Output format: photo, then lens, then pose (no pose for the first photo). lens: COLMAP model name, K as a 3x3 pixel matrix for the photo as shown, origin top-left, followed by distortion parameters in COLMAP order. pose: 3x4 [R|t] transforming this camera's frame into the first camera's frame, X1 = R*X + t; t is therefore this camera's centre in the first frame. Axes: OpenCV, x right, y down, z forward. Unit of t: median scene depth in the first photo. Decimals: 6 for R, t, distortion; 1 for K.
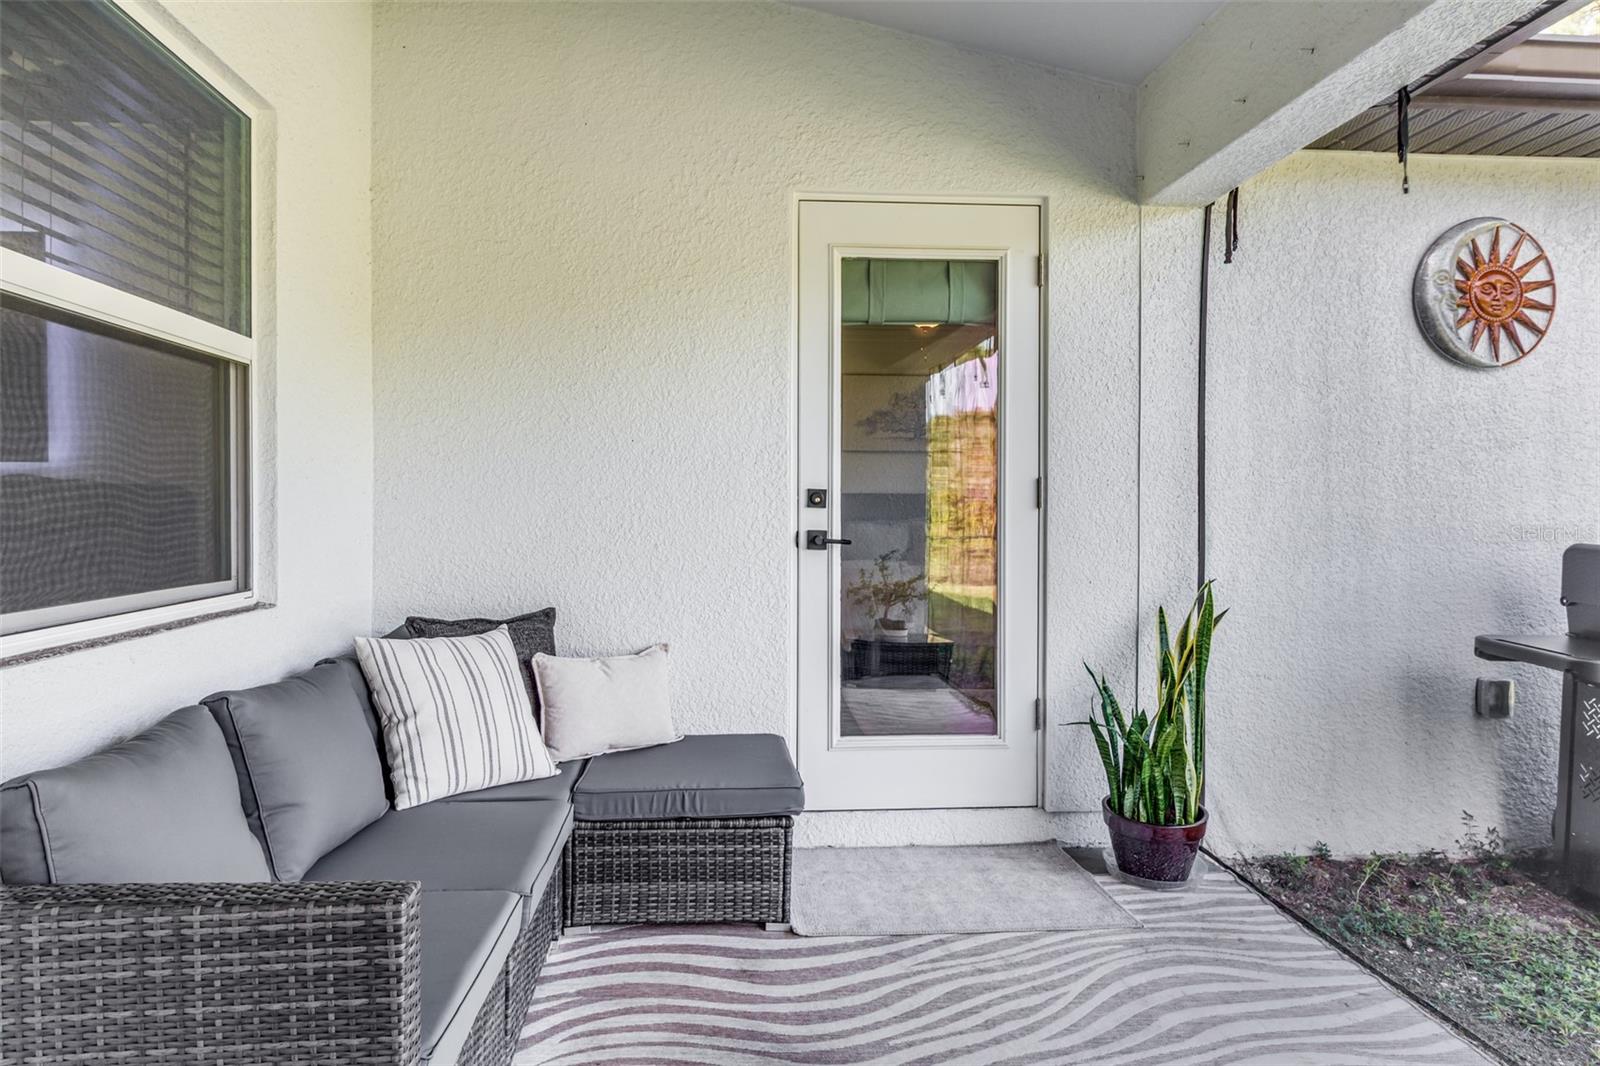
lens RADIAL K [[958.8, 0, 794.4], [0, 958.8, 519.1], [0, 0, 1]] dist [0.002529, 0.001746]
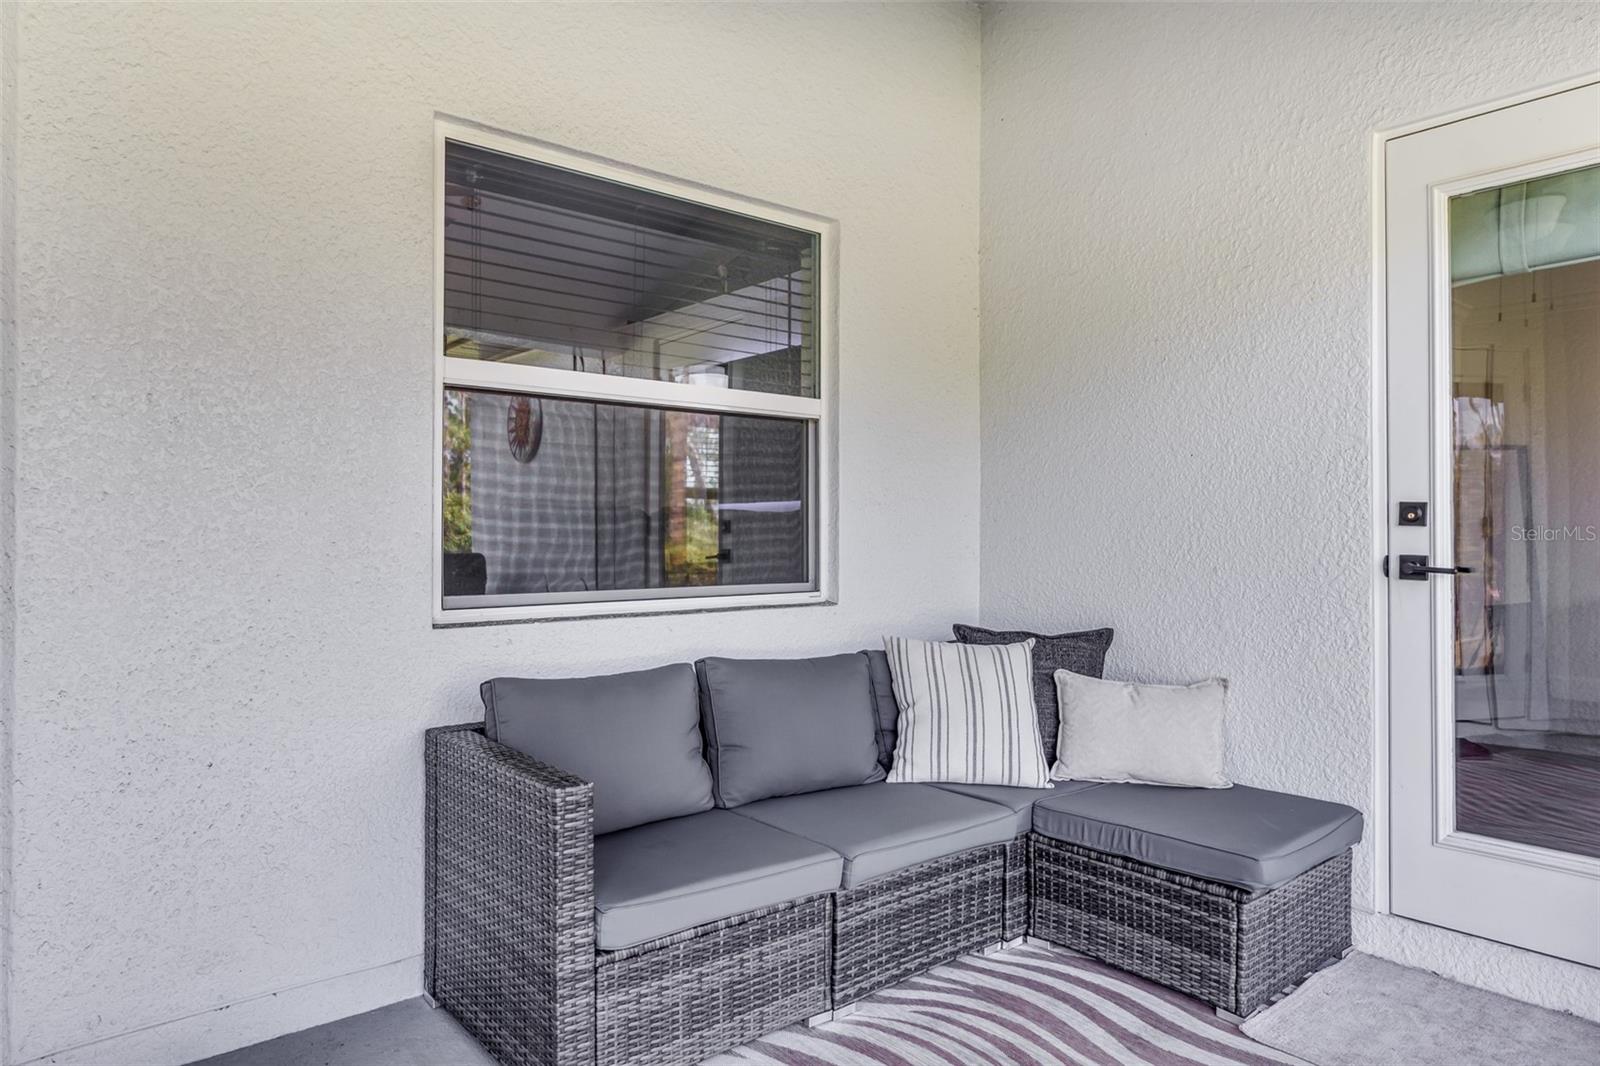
lens RADIAL K [[980.2, 0, 815.5], [0, 980.2, 518.8], [0, 0, 1]] dist [0.000494, 0.001658]
pose [[0.610591, -0.013536, -0.791830, 0.455716], [-0.008354, 0.999688, -0.023531, 0.006415], [0.791902, 0.020983, 0.610288, 0.168718]]
